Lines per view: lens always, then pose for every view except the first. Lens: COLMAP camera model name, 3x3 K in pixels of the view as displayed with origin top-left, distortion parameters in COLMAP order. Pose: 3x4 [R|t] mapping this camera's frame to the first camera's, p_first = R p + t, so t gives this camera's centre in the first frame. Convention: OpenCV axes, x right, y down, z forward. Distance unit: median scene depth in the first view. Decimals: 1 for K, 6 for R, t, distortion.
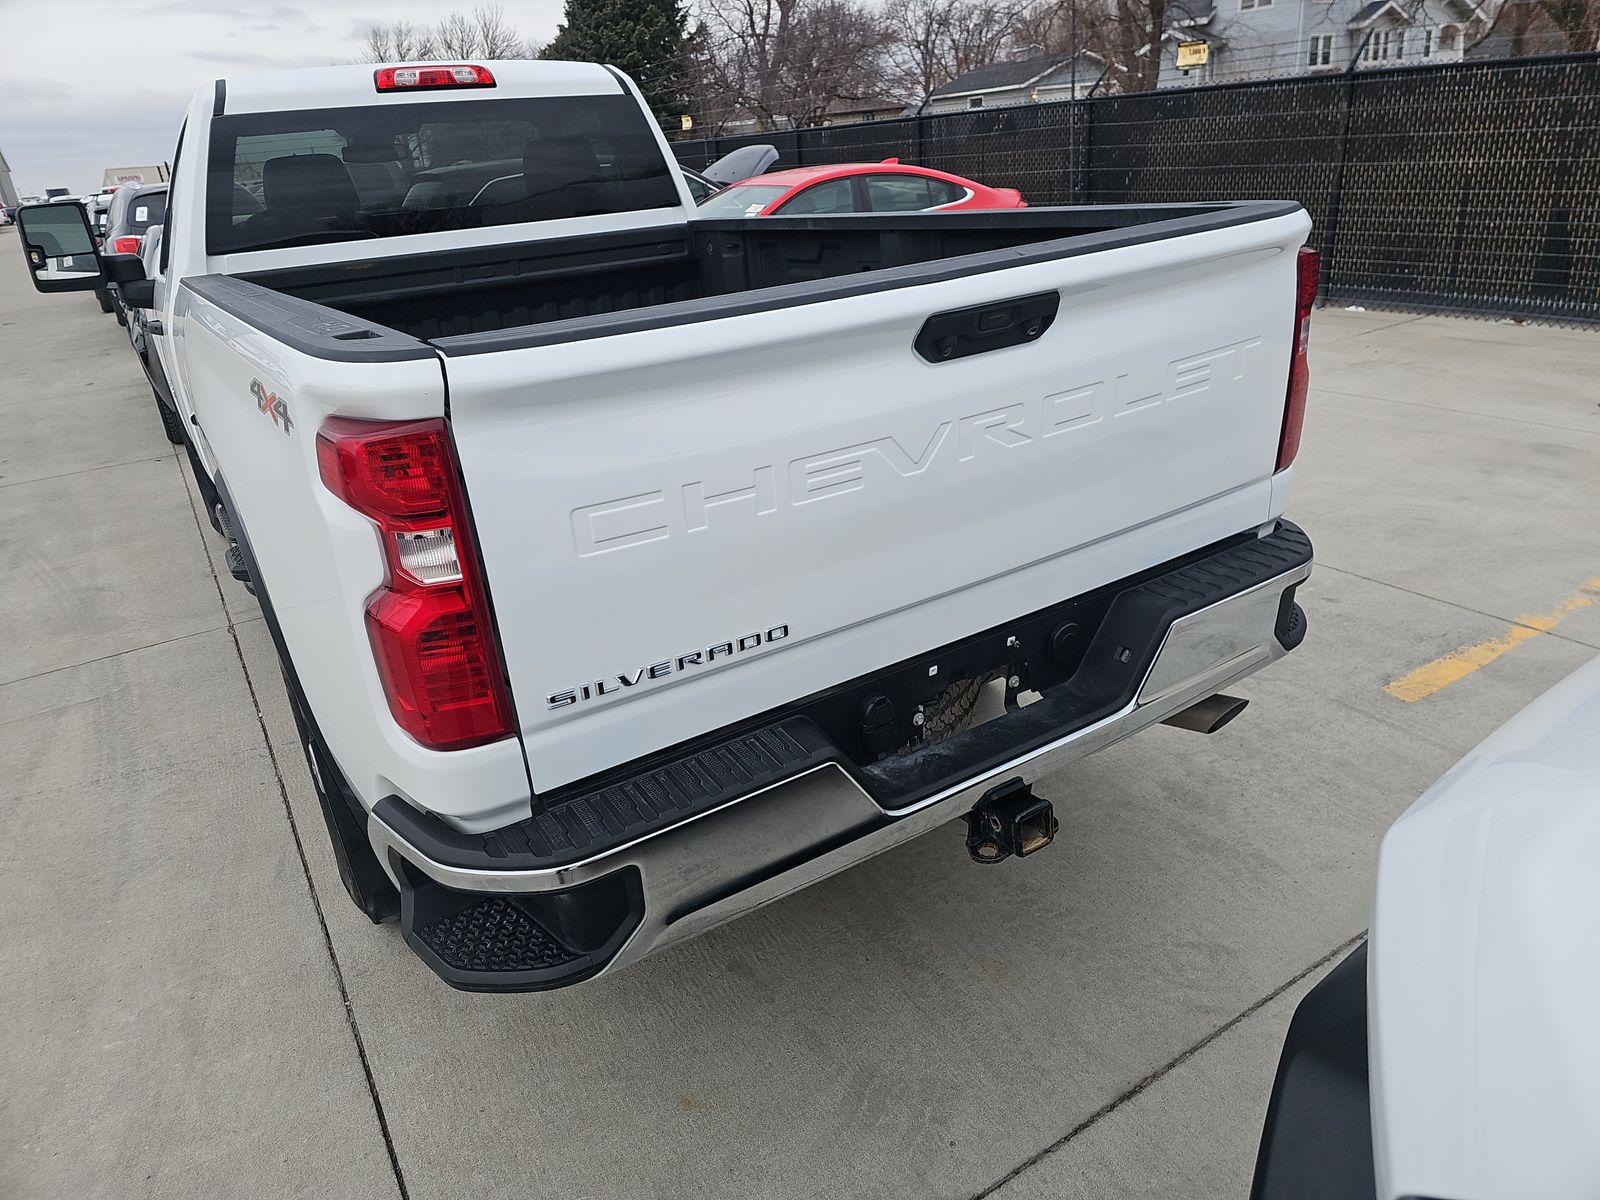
lens RADIAL K [[1067.9, 0, 800.0], [0, 1067.9, 600.0], [0, 0, 1]] dist [0.073674, -0.074122]
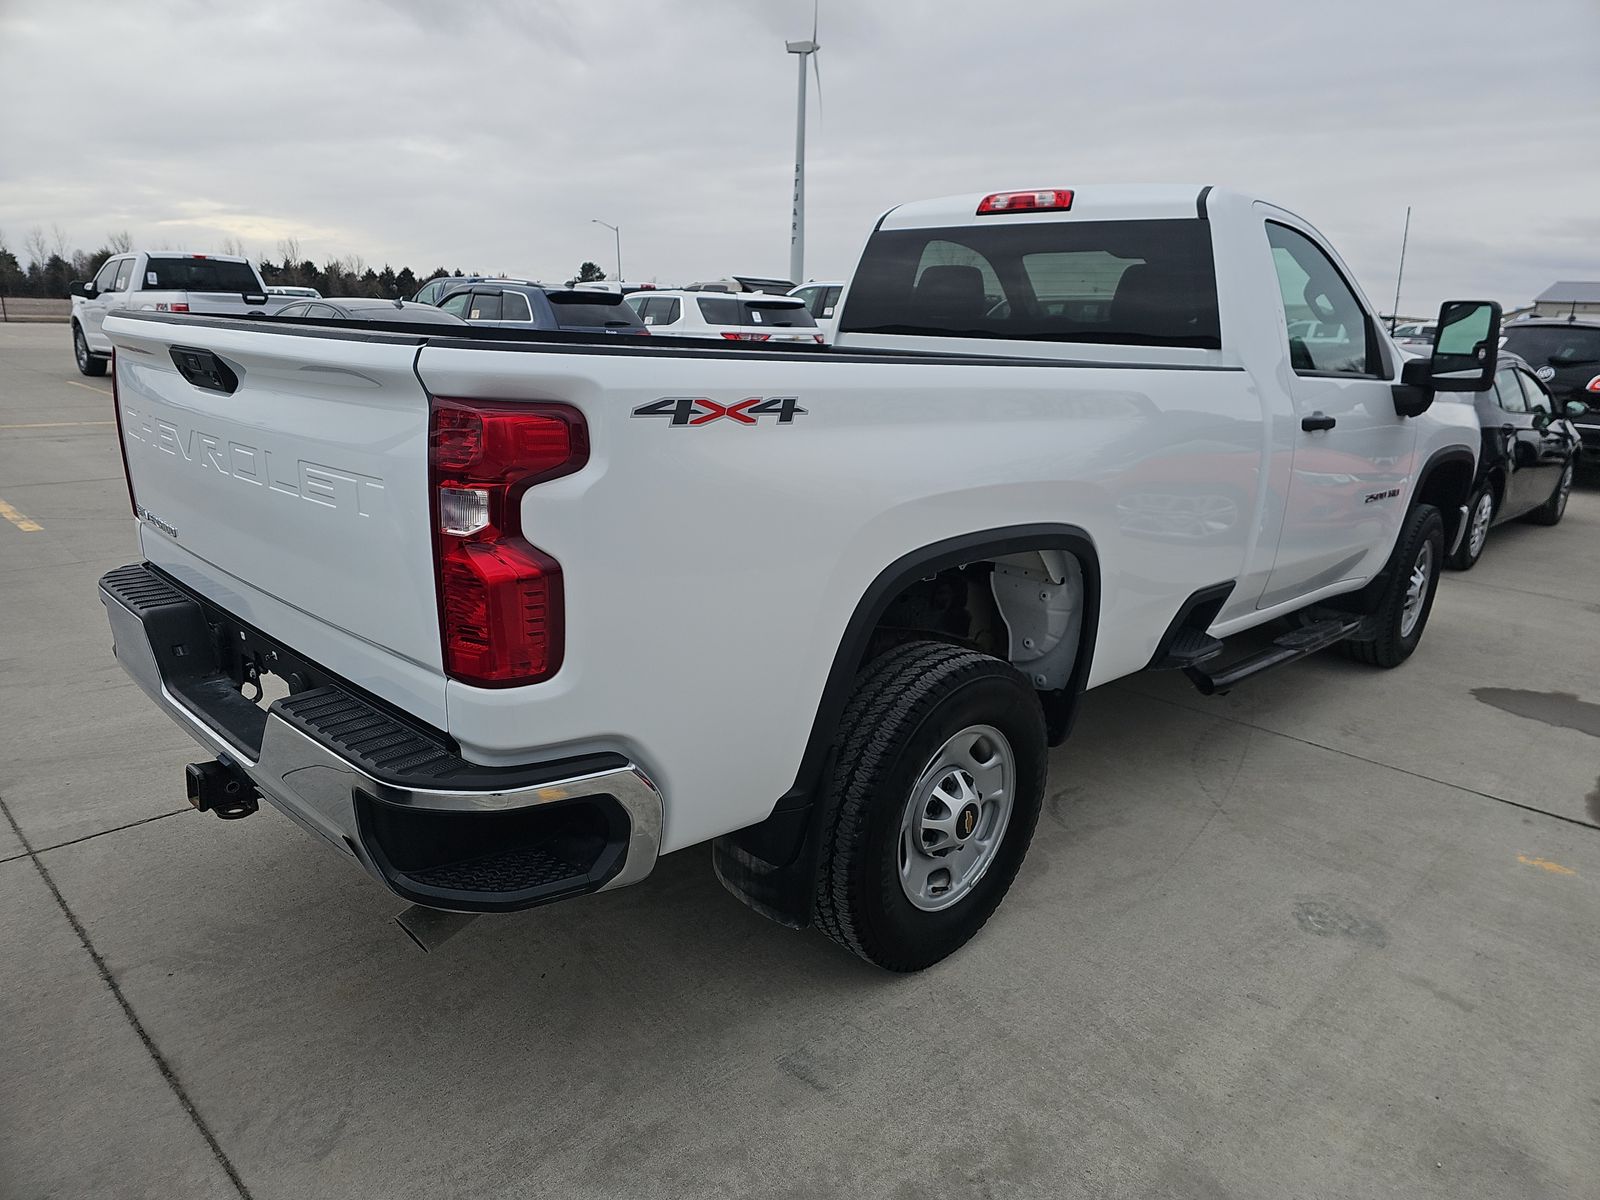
lens RADIAL K [[1061.8, 0, 800.0], [0, 1061.8, 600.0], [0, 0, 1]] dist [0.072095, -0.075176]
pose [[0.214741, 0.338455, -0.916152, 0.670267], [-0.427463, 0.875990, 0.223423, -0.253944], [0.878158, 0.343643, 0.332788, 0.535152]]
